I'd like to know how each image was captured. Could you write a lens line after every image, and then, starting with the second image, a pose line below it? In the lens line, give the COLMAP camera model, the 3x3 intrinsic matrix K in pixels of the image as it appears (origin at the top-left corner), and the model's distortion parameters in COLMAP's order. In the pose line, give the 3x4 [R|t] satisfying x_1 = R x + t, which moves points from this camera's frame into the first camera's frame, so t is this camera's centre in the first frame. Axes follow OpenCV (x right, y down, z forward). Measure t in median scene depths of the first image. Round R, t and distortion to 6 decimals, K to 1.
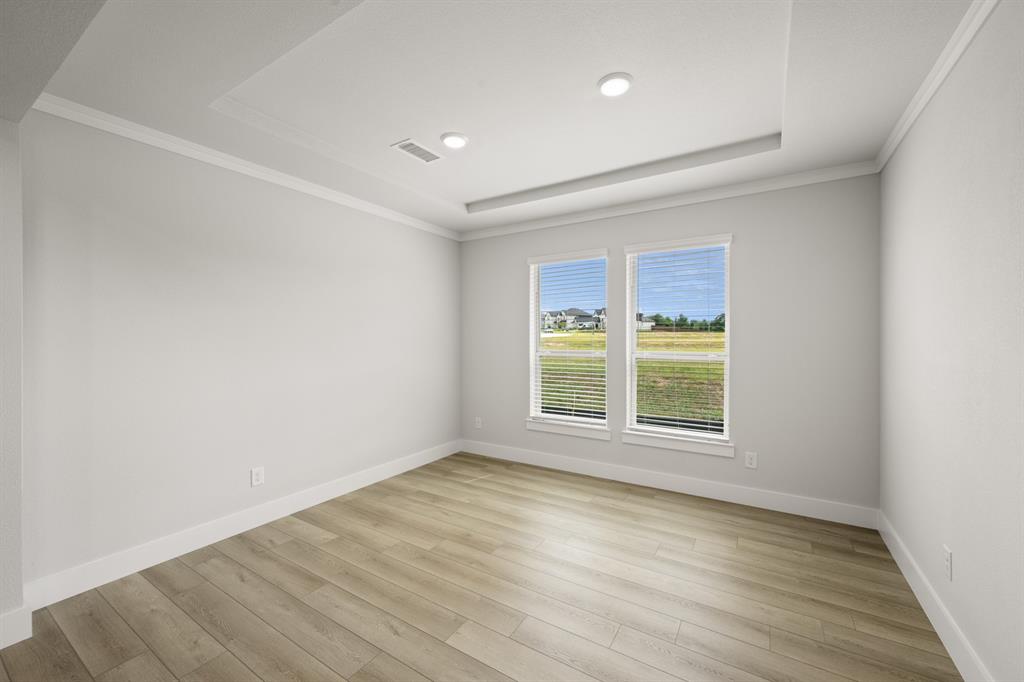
lens RADIAL K [[401.0, 0, 512.9], [0, 401.0, 336.9], [0, 0, 1]] dist [-0.001474, 0.000039]
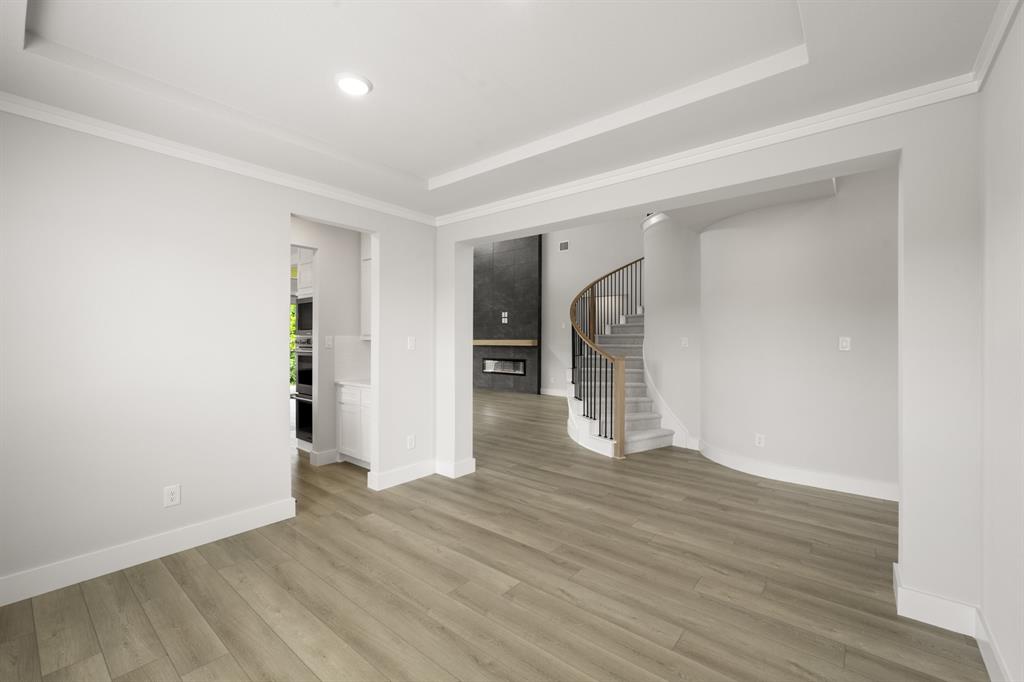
lens RADIAL K [[432.5, 0, 508.6], [0, 432.5, 338.9], [0, 0, 1]] dist [0.002456, 0.000114]
pose [[-0.990146, -0.000593, 0.140035, -0.295134], [0.000124, 0.999987, 0.005109, -0.006162], [-0.140036, 0.005076, -0.990133, 2.146089]]
